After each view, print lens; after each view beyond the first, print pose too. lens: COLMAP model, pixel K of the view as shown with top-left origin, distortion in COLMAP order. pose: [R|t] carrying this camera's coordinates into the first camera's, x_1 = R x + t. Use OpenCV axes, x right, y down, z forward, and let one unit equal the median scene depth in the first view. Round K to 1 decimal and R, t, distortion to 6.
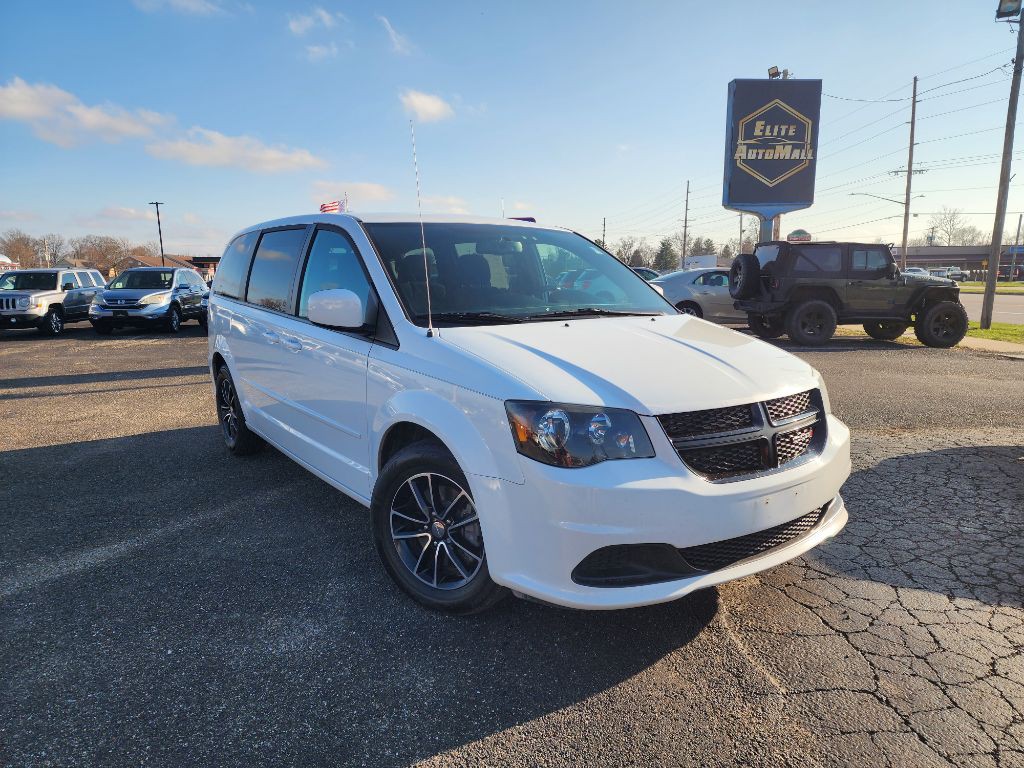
lens RADIAL K [[691.0, 0, 512.0], [0, 691.0, 384.0], [0, 0, 1]] dist [0.063576, -0.063001]
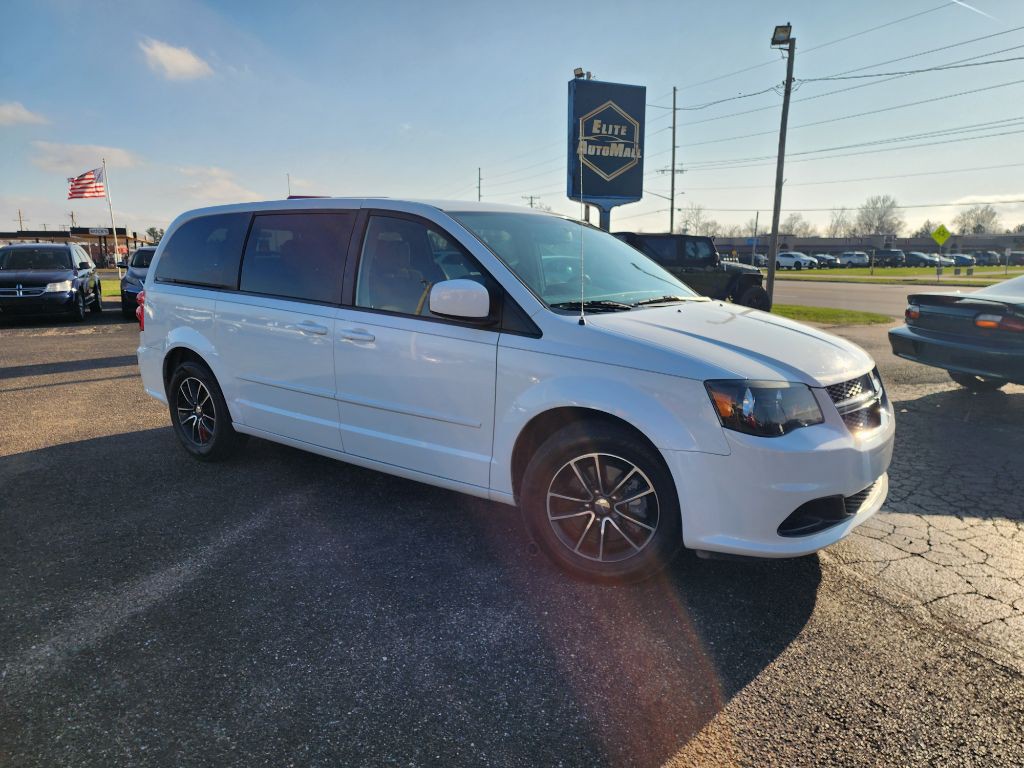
lens RADIAL K [[698.6, 0, 513.2], [0, 698.6, 373.5], [0, 0, 1]] dist [0.068407, -0.077117]
pose [[0.945507, -0.042336, 0.322838, -0.138341], [0.039820, 0.999103, 0.014398, -0.003379], [-0.323158, -0.000758, 0.946345, 0.007562]]
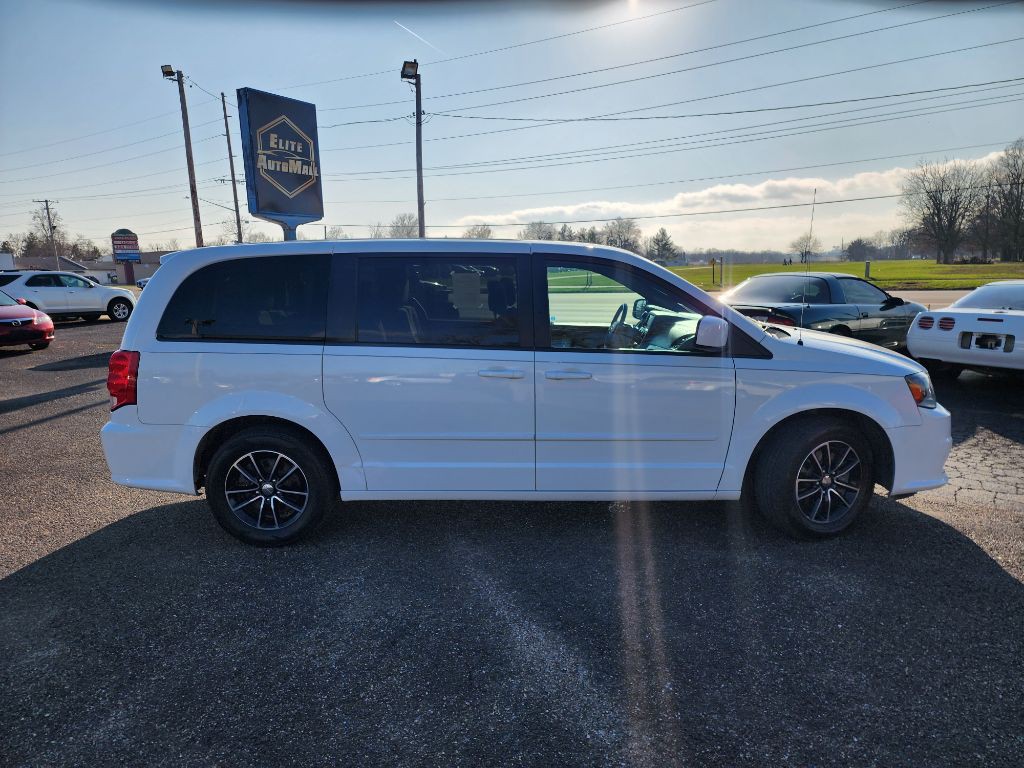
lens RADIAL K [[708.2, 0, 511.8], [0, 708.2, 368.2], [0, 0, 1]] dist [0.063859, -0.083257]
pose [[0.580763, -0.118960, 0.805334, -0.333061], [0.139202, 0.989207, 0.045736, -0.032616], [-0.802083, 0.085543, 0.591054, 0.122372]]
